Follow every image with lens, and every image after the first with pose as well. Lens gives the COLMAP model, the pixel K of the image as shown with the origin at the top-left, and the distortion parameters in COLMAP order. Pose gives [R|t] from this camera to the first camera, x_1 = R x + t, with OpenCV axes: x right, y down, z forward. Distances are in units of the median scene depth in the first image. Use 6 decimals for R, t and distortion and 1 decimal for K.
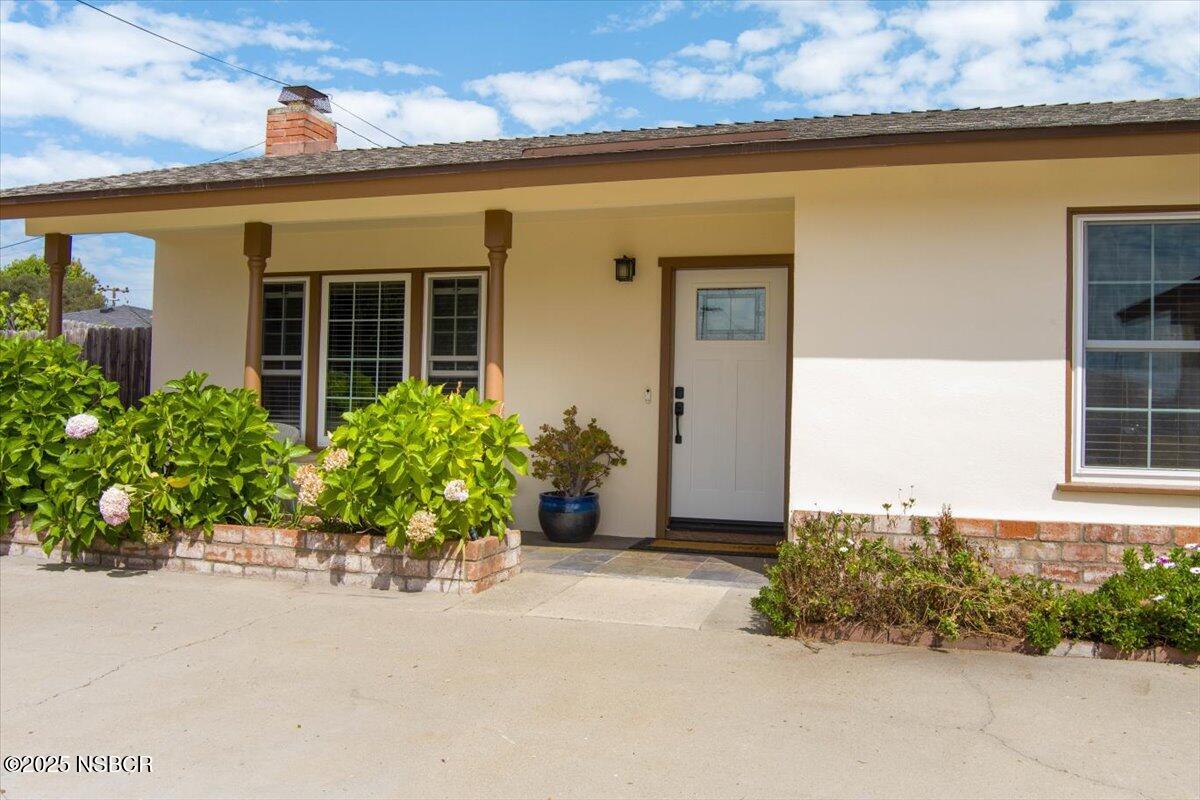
lens RADIAL K [[1008.3, 0, 585.5], [0, 1008.3, 401.9], [0, 0, 1]] dist [-0.069948, -0.004148]
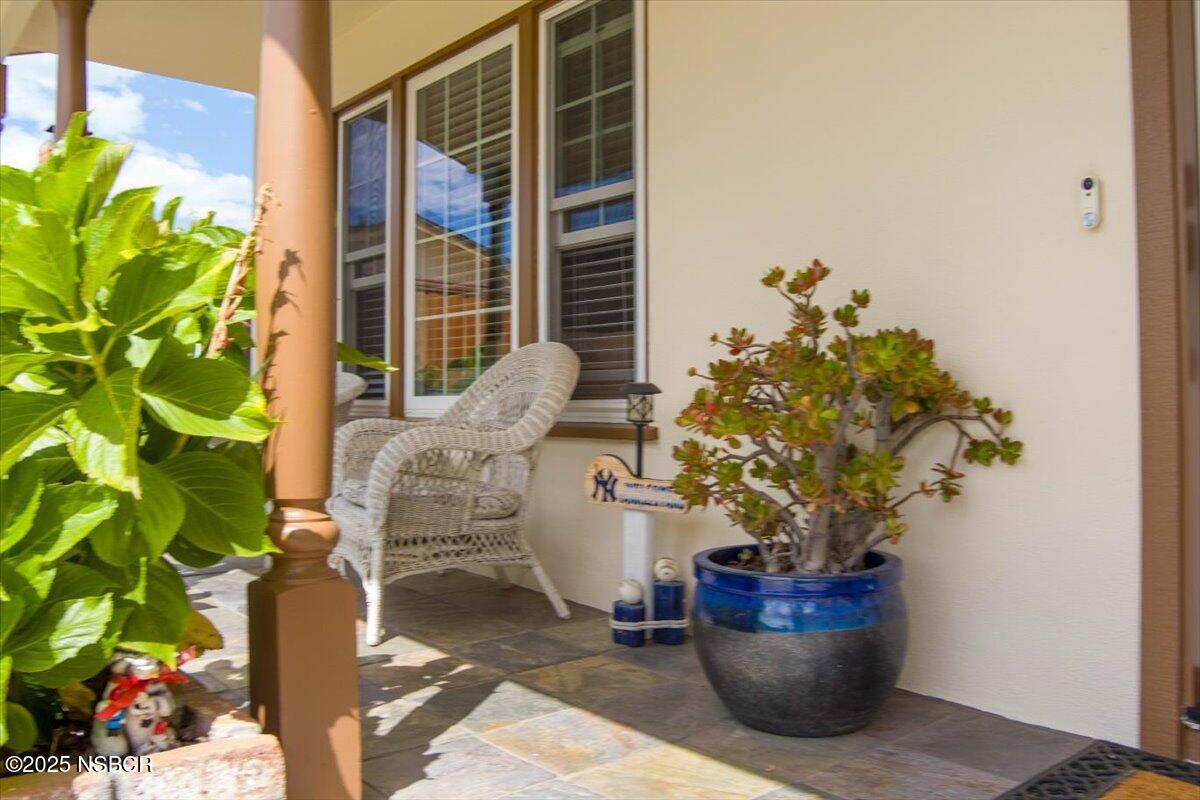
lens RADIAL K [[1008.3, 0, 585.5], [0, 1008.3, 401.9], [0, 0, 1]] dist [-0.069948, -0.004148]
pose [[0.835918, -0.023496, -0.548351, 0.109357], [0.022487, 0.999711, -0.008557, 0.054224], [0.548393, -0.005178, 0.836205, 0.842722]]
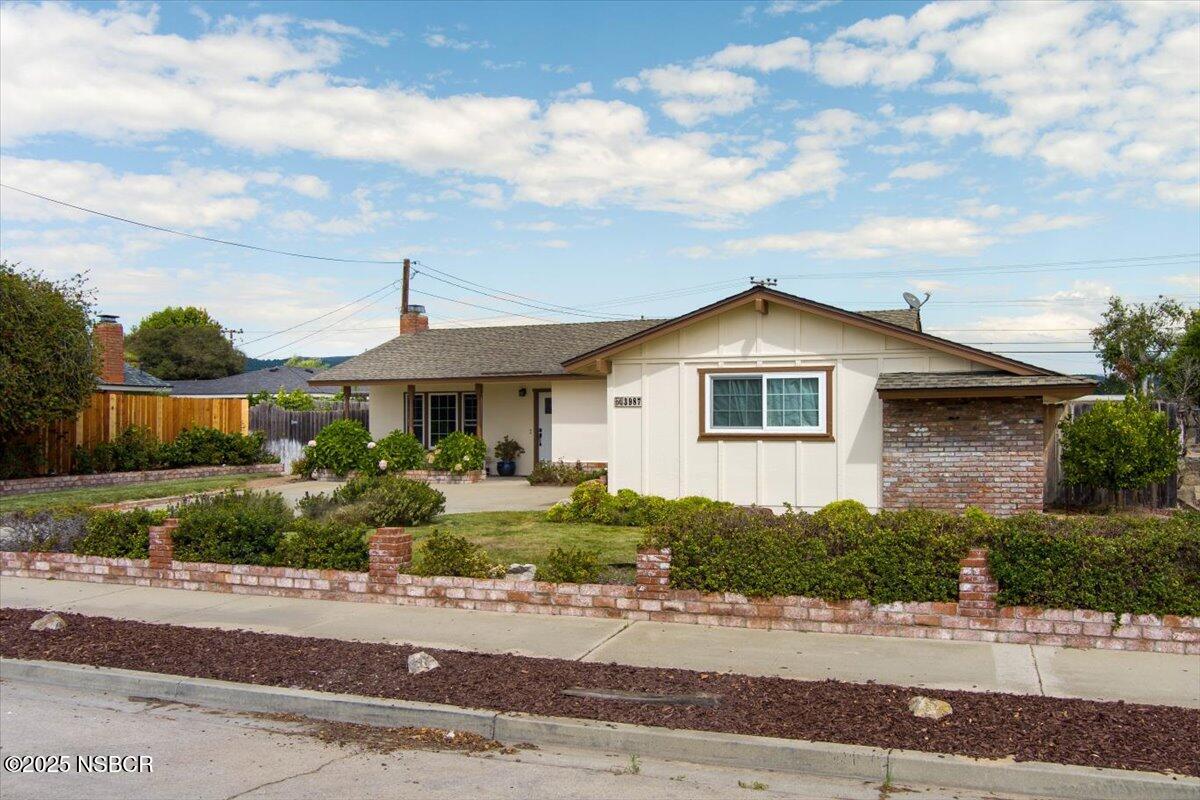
lens RADIAL K [[1047.6, 0, 627.1], [0, 1047.6, 416.0], [0, 0, 1]] dist [-0.070207, 0.005819]
pose [[0.998892, -0.025420, -0.039596, 0.603380], [0.025731, 0.999642, 0.007380, -0.086670], [0.039394, -0.008390, 0.999189, -2.795070]]
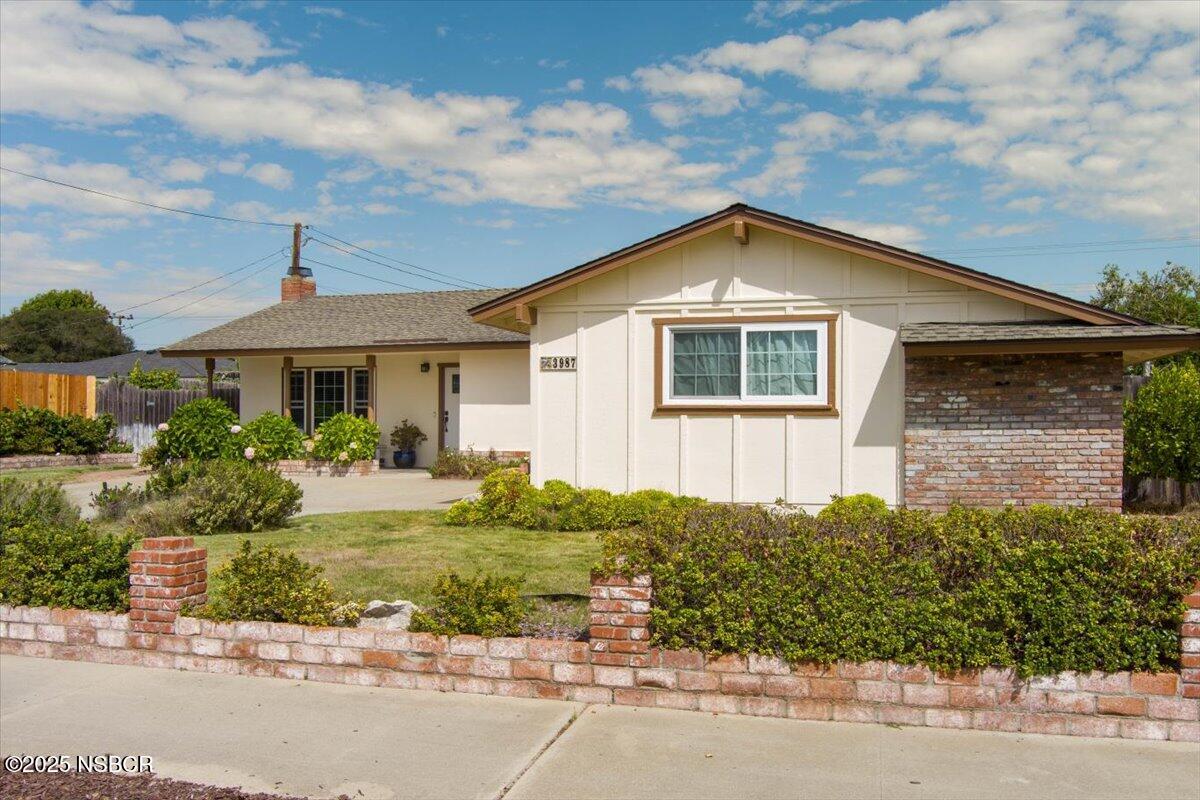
lens RADIAL K [[1047.6, 0, 627.1], [0, 1047.6, 416.0], [0, 0, 1]] dist [-0.070207, 0.005819]
pose [[0.998993, -0.019548, 0.040388, 0.552384], [0.019169, 0.999769, 0.009727, -0.023542], [-0.040569, -0.008943, 0.999137, -2.156848]]
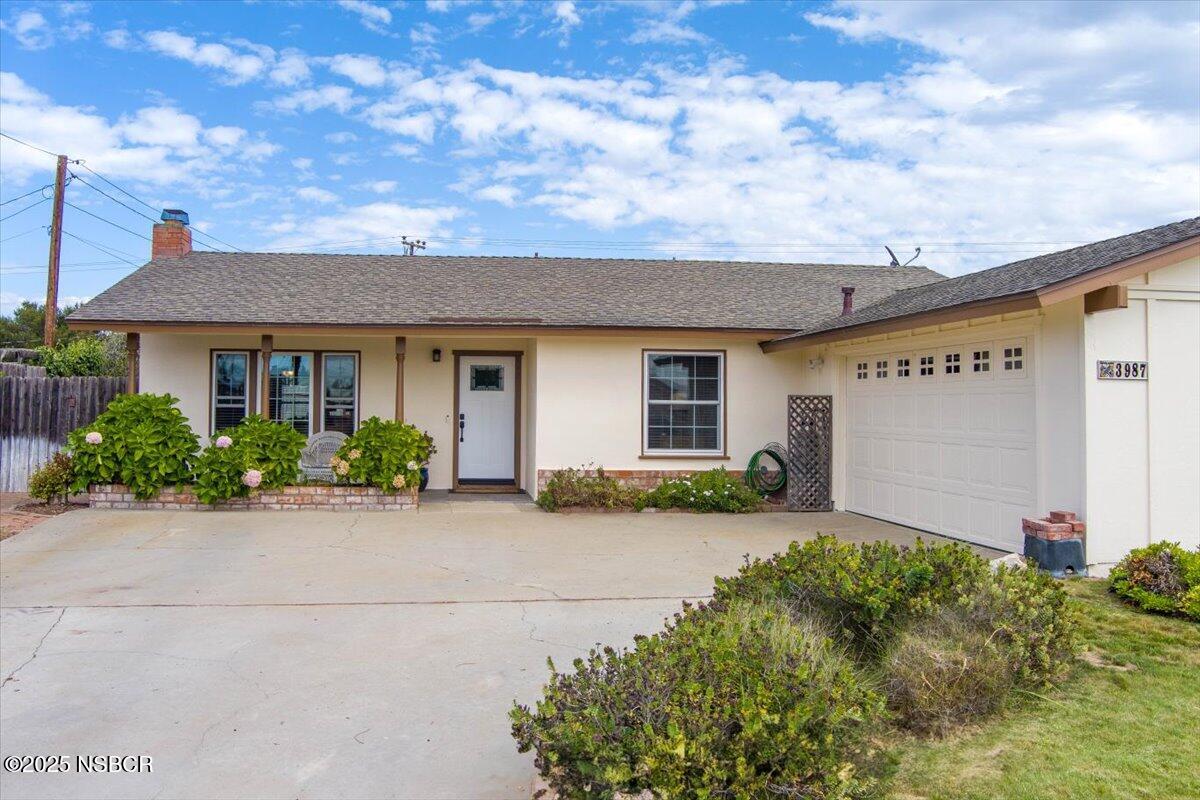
lens RADIAL K [[1044.7, 0, 539.5], [0, 1044.7, 376.9], [0, 0, 1]] dist [-0.071267, 0.003144]
pose [[0.926411, -0.000725, 0.376512, -0.658881], [0.003883, 0.999963, -0.007629, -0.086730], [-0.376493, 0.008529, 0.926380, -1.191287]]
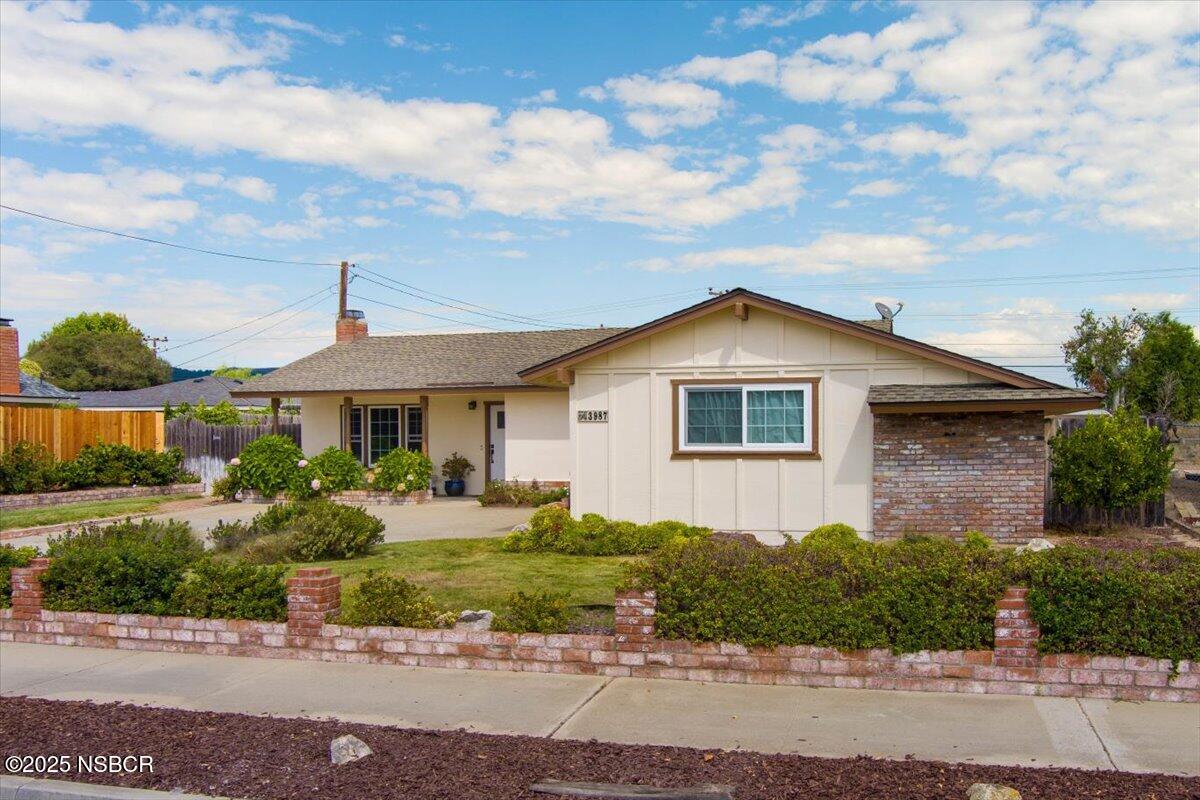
lens RADIAL K [[1052.8, 0, 713.5], [0, 1052.8, 443.6], [0, 0, 1]] dist [-0.073926, 0.019727]
pose [[0.995813, -0.025931, 0.087658, 0.565744], [0.023937, 0.999432, 0.023721, -0.089827], [-0.088223, -0.021523, 0.995868, -2.566434]]
